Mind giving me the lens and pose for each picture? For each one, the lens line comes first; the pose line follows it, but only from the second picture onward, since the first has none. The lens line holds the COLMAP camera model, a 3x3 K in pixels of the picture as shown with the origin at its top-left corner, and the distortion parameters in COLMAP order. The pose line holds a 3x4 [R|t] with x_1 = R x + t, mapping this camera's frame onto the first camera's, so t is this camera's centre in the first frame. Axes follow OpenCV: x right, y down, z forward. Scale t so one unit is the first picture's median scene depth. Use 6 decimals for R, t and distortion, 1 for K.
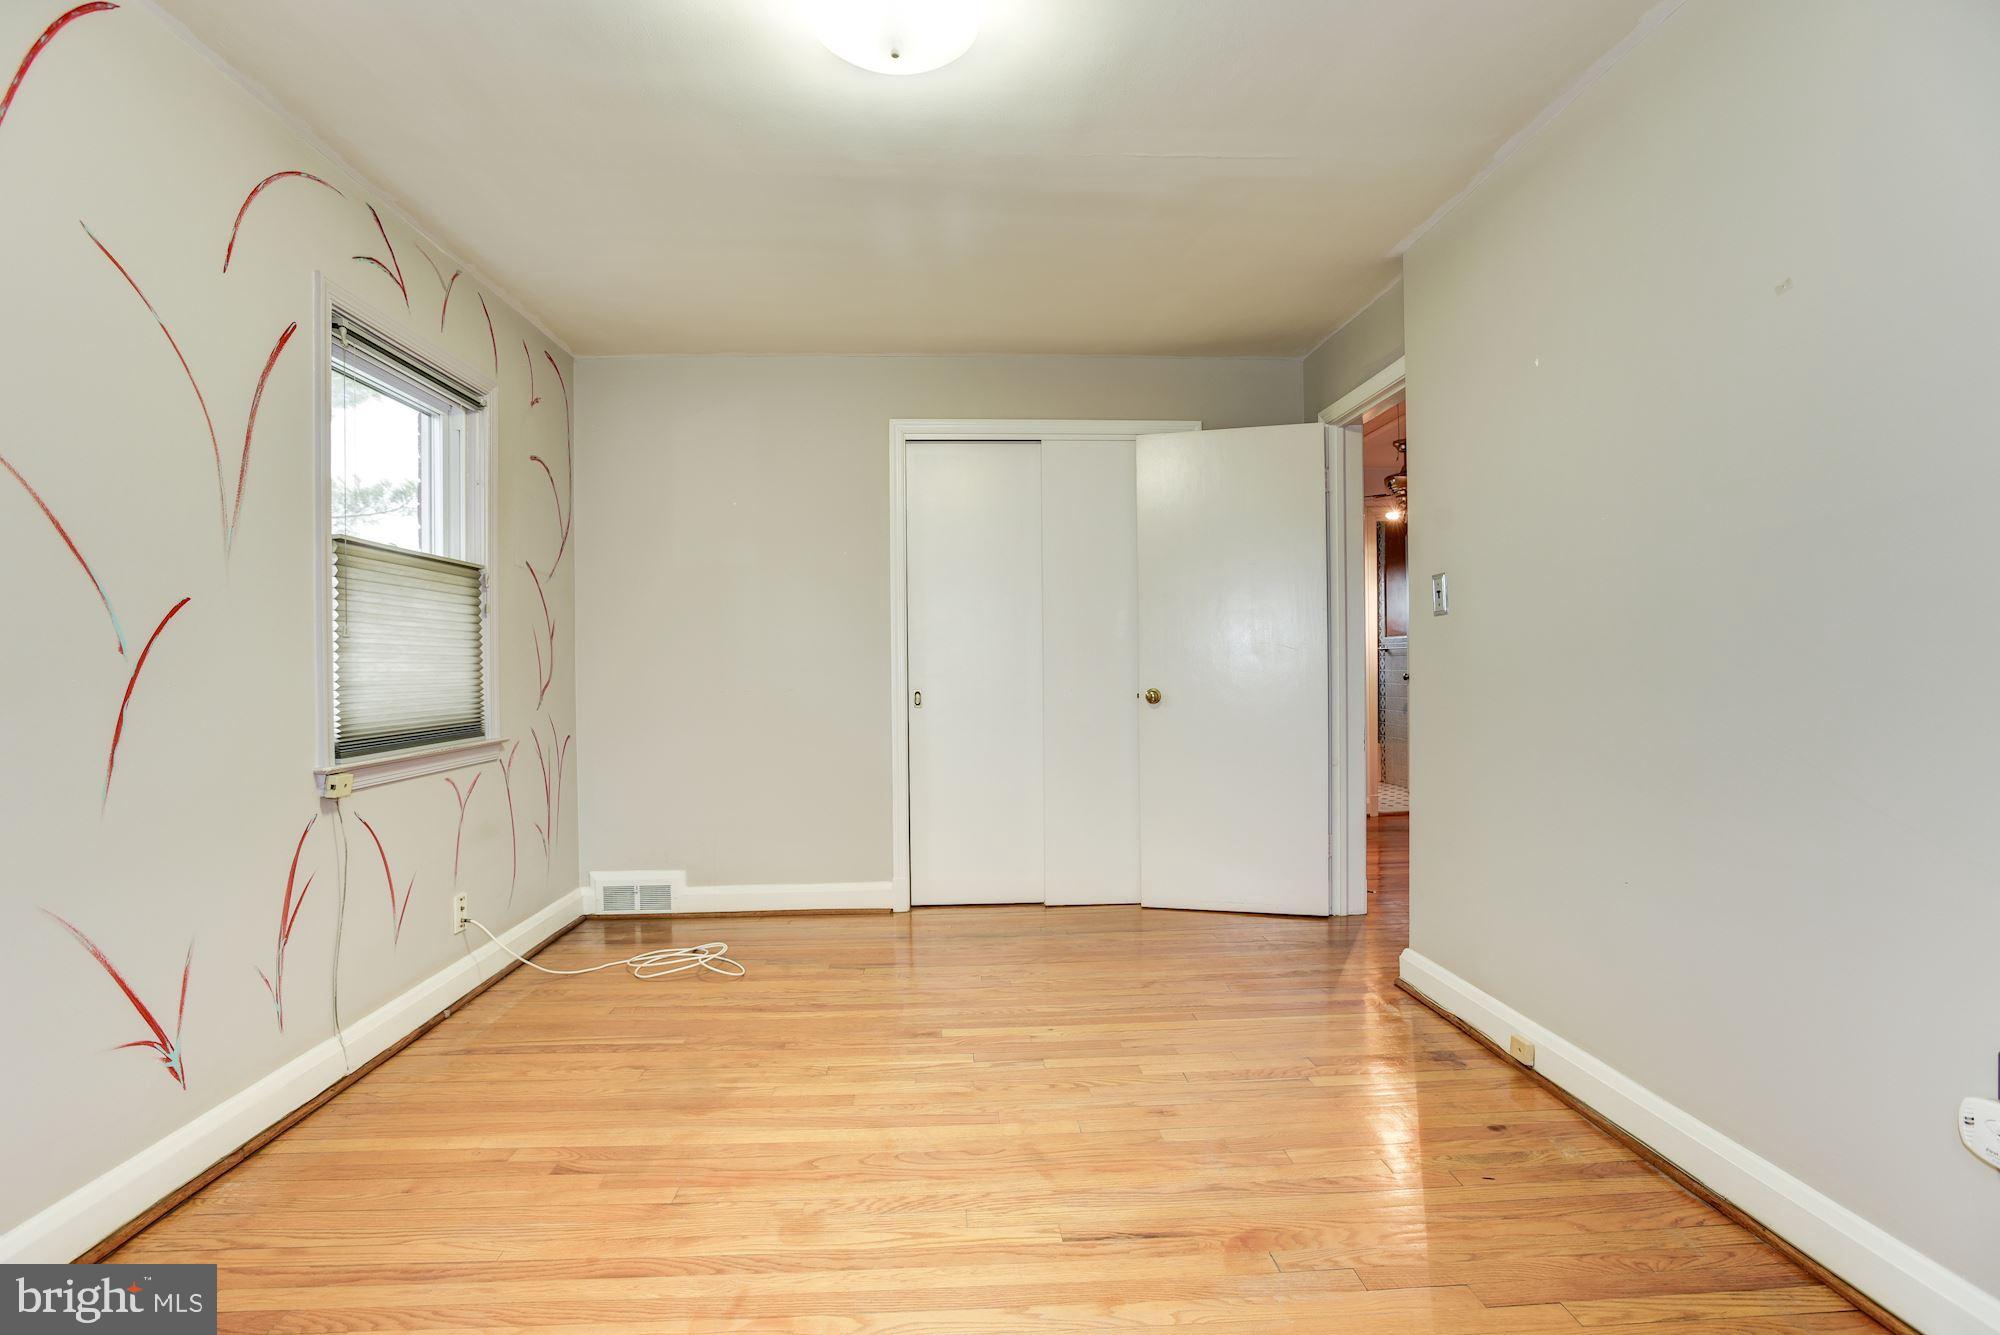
lens RADIAL K [[952.0, 0, 992.7], [0, 952.0, 672.3], [0, 0, 1]] dist [-0.059207, 0.028344]
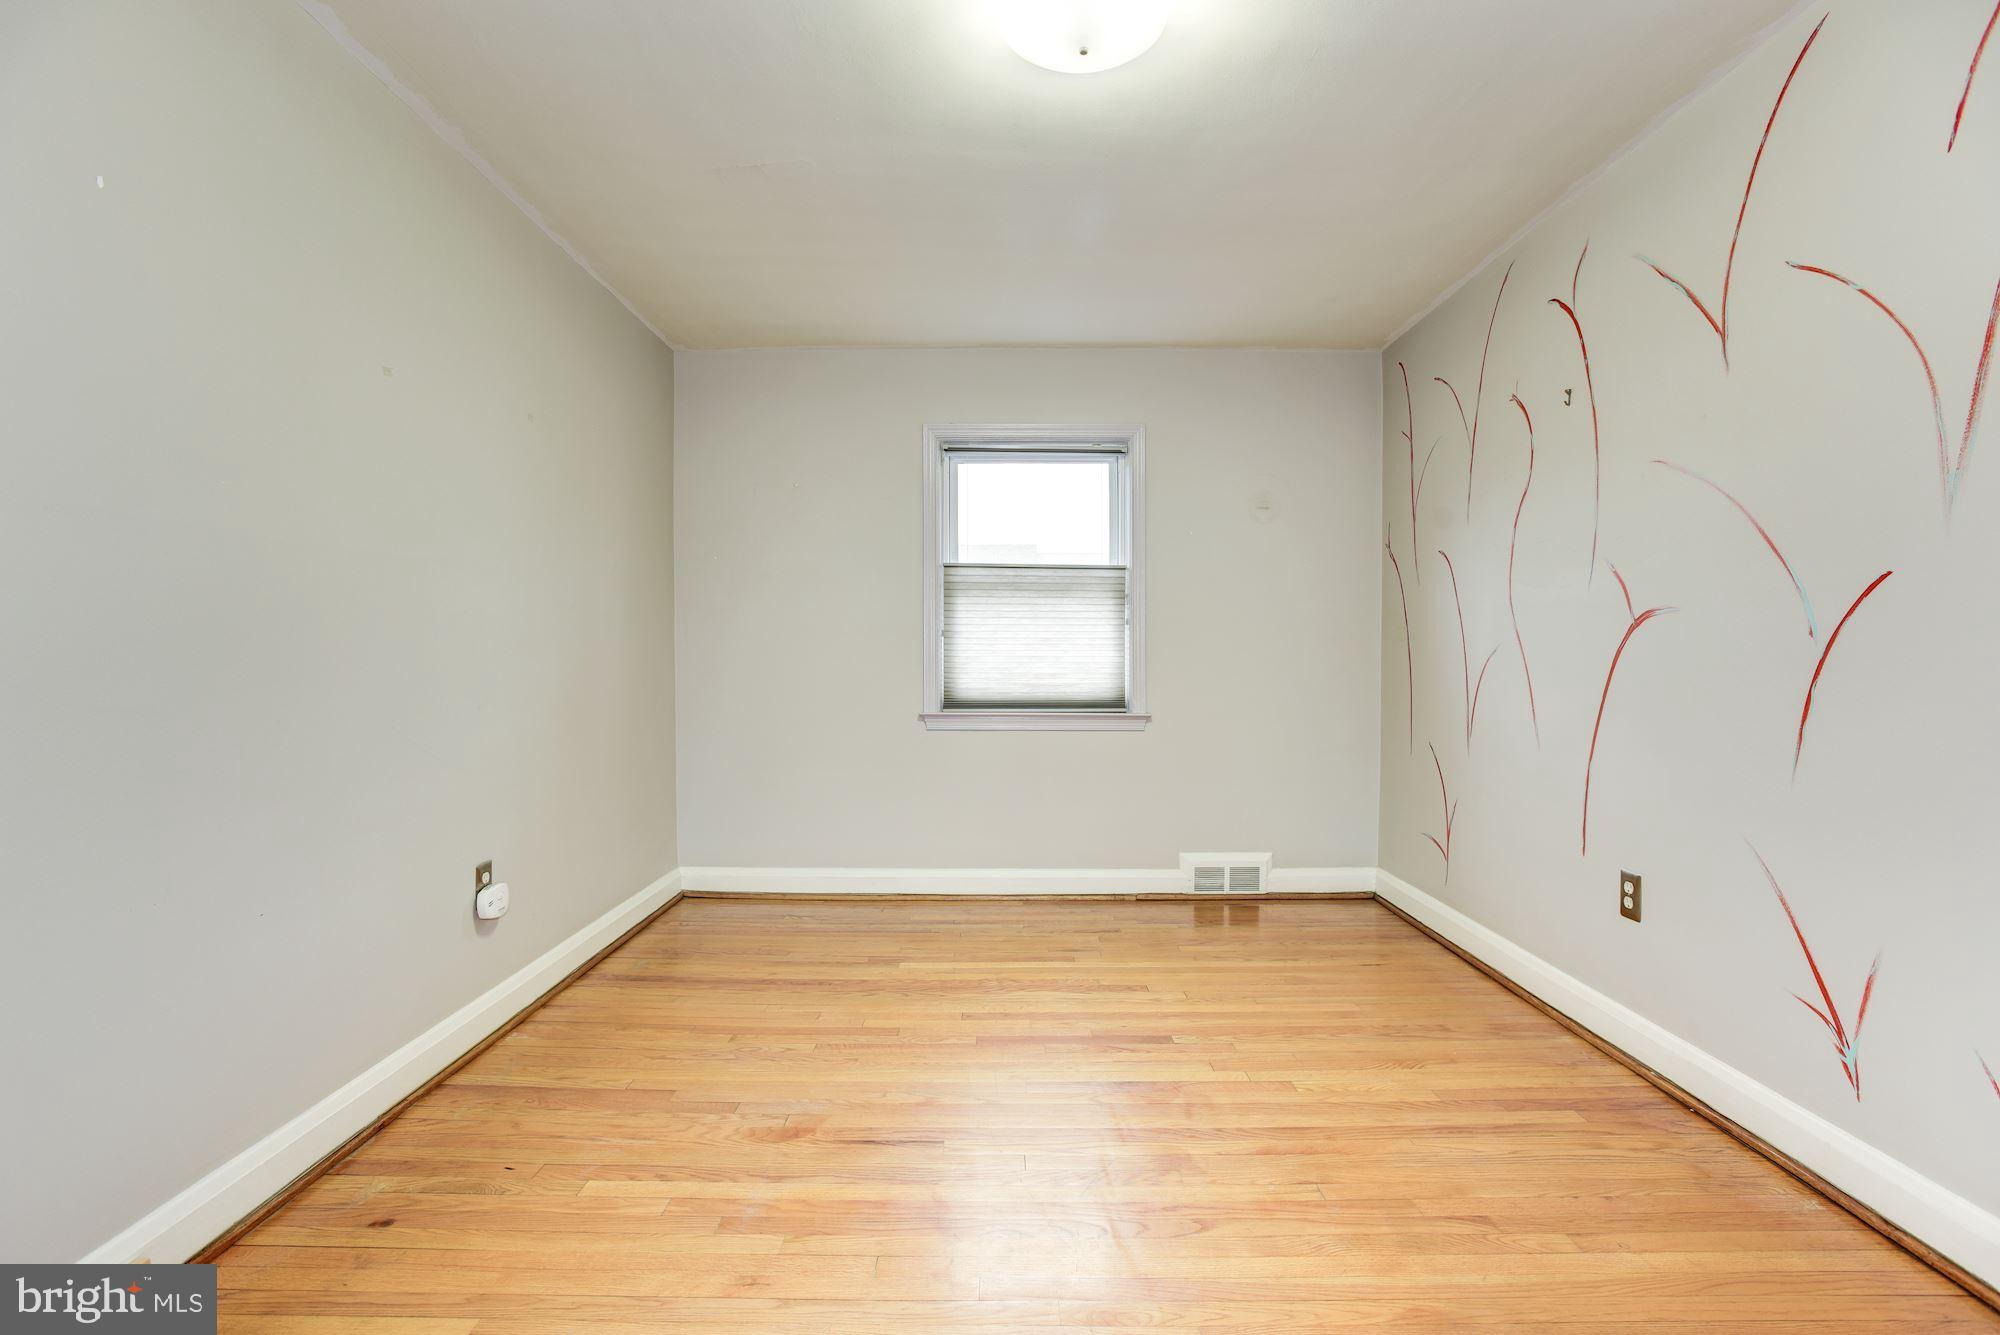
lens RADIAL K [[952.0, 0, 992.7], [0, 952.0, 672.3], [0, 0, 1]] dist [-0.059207, 0.028344]
pose [[-0.998125, 0.009519, 0.060466, -0.060827], [0.011096, 0.999606, 0.025793, -0.016652], [-0.060197, 0.026415, -0.997837, 2.034462]]
